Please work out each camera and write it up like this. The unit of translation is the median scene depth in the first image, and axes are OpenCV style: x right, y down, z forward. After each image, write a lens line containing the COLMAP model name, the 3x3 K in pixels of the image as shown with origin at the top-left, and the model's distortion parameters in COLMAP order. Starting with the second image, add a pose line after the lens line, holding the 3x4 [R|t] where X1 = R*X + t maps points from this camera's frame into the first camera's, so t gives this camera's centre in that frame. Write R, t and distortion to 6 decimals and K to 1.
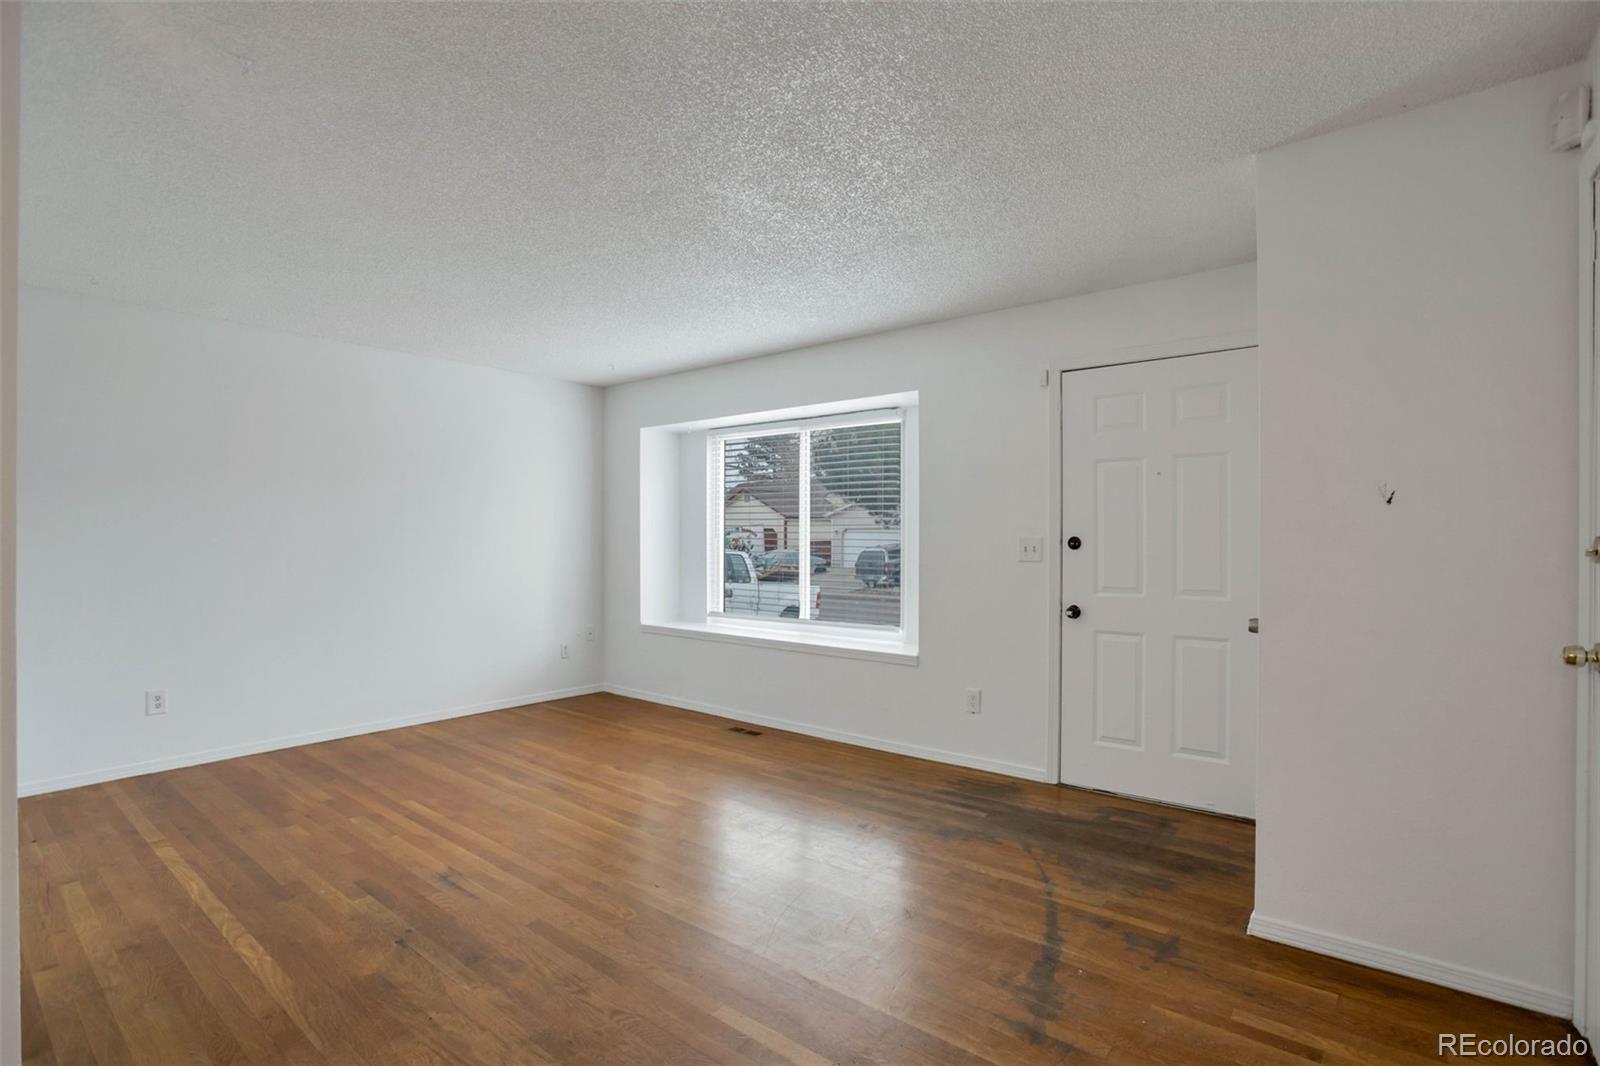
lens RADIAL K [[762.0, 0, 824.7], [0, 762.0, 539.9], [0, 0, 1]] dist [-0.049896, 0.012310]
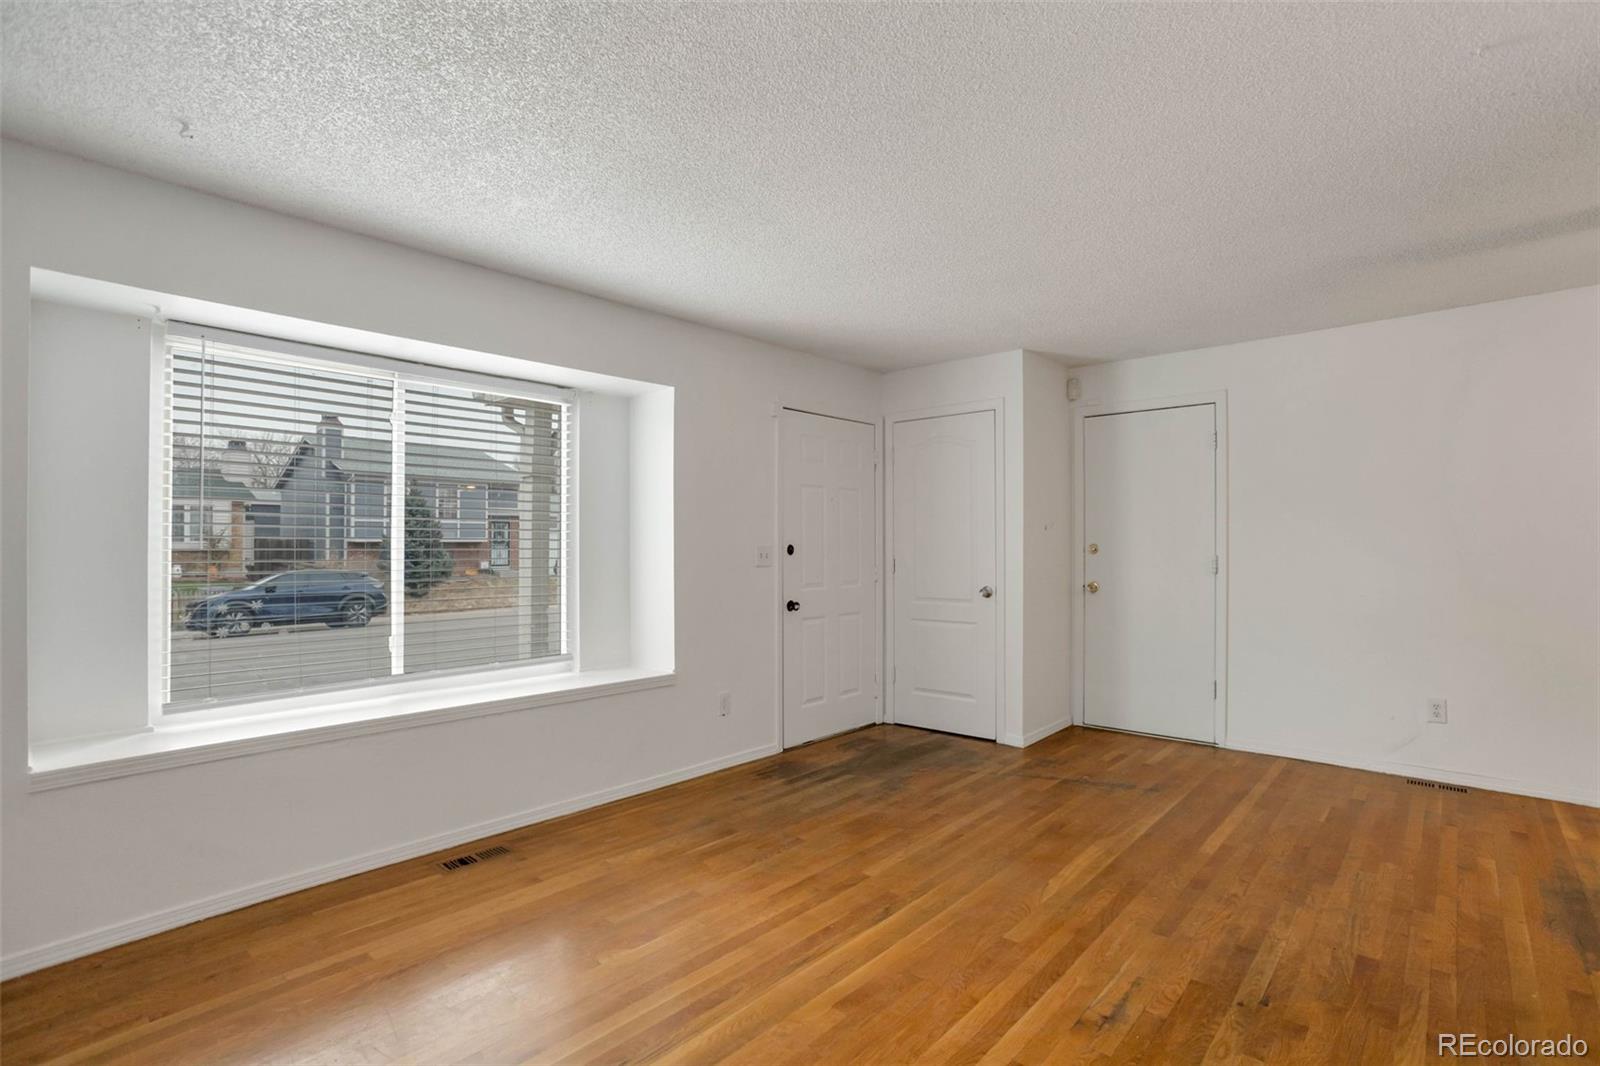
lens RADIAL K [[762.0, 0, 790.4], [0, 762.0, 542.3], [0, 0, 1]] dist [-0.049896, 0.012310]
pose [[0.071317, 0.006572, 0.997432, -0.953503], [0.004339, 0.999967, -0.006899, 0.000404], [-0.997444, 0.004820, 0.071286, 0.957881]]
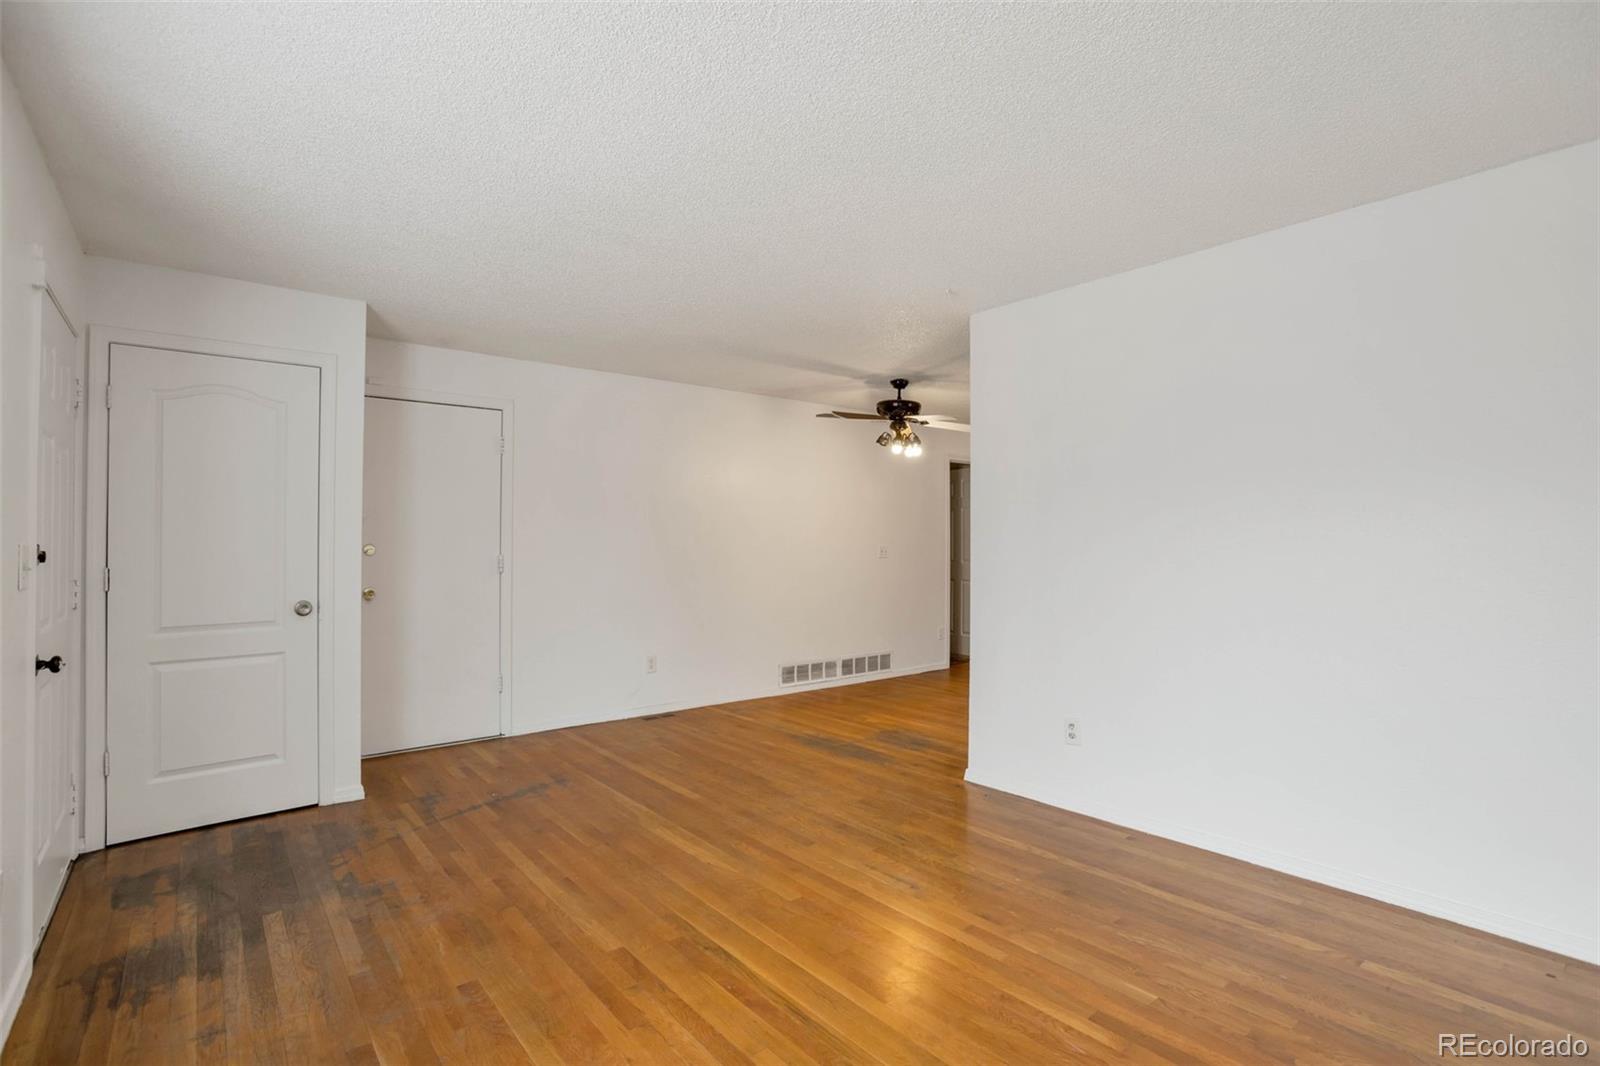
lens RADIAL K [[762.0, 0, 824.3], [0, 762.0, 551.0], [0, 0, 1]] dist [-0.049896, 0.012310]
pose [[-0.979470, 0.005409, 0.201517, -0.459597], [0.009018, 0.999815, 0.016994, -0.007721], [-0.201388, 0.018462, -0.979338, 1.527462]]
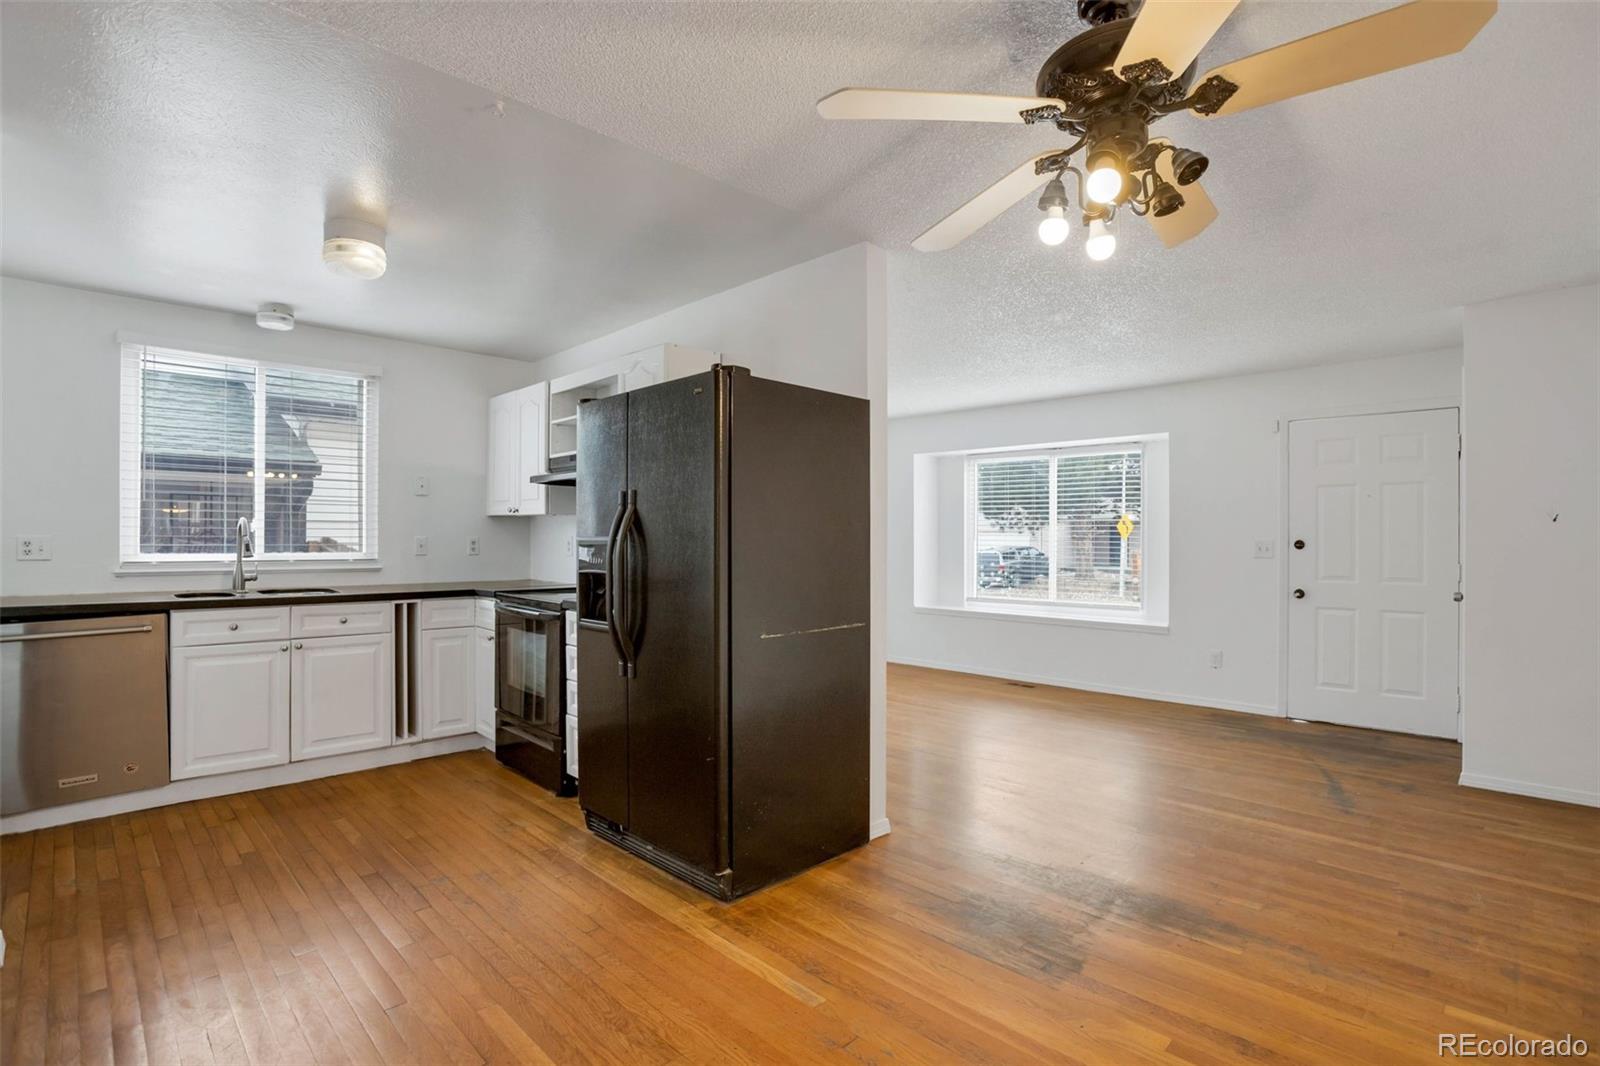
lens RADIAL K [[762.0, 0, 806.2], [0, 762.0, 545.2], [0, 0, 1]] dist [-0.049896, 0.012310]
pose [[0.992368, 0.005273, -0.123199, -0.426733], [-0.004792, 0.999980, 0.004201, 0.003645], [0.123219, -0.003578, 0.992373, -0.506173]]
